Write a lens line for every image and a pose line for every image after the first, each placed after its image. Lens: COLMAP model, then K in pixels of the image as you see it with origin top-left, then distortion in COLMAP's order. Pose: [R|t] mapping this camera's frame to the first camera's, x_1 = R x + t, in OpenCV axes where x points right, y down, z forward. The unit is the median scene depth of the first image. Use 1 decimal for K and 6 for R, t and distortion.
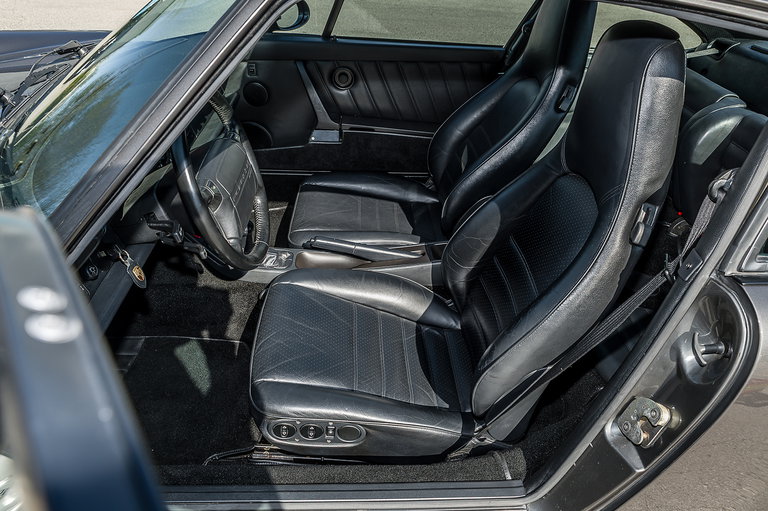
lens RADIAL K [[582.9, 0, 387.7], [0, 582.9, 252.5], [0, 0, 1]] dist [0.005282, 0.009606]
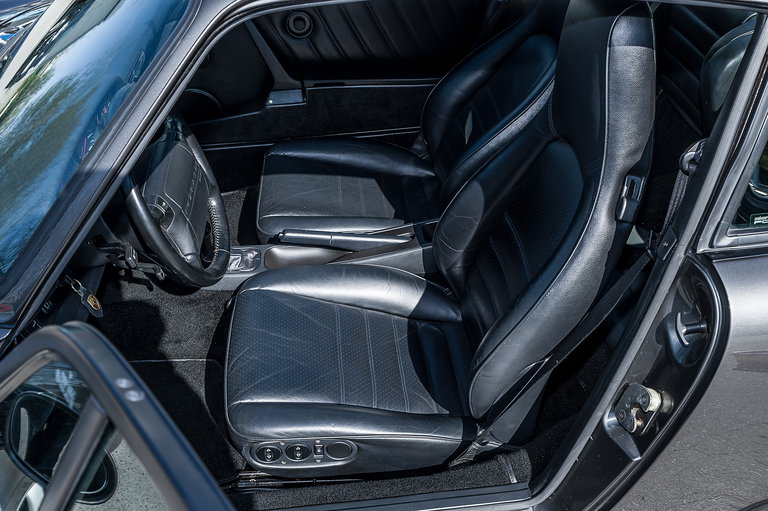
lens RADIAL K [[800.3, 0, 382.6], [0, 800.3, 257.9], [0, 0, 1]] dist [0.017000, 0.000000]
pose [[0.994842, -0.098490, -0.024283, 0.061991], [0.099792, 0.993198, 0.060001, -0.059265], [0.018208, -0.062114, 0.997903, -0.236517]]
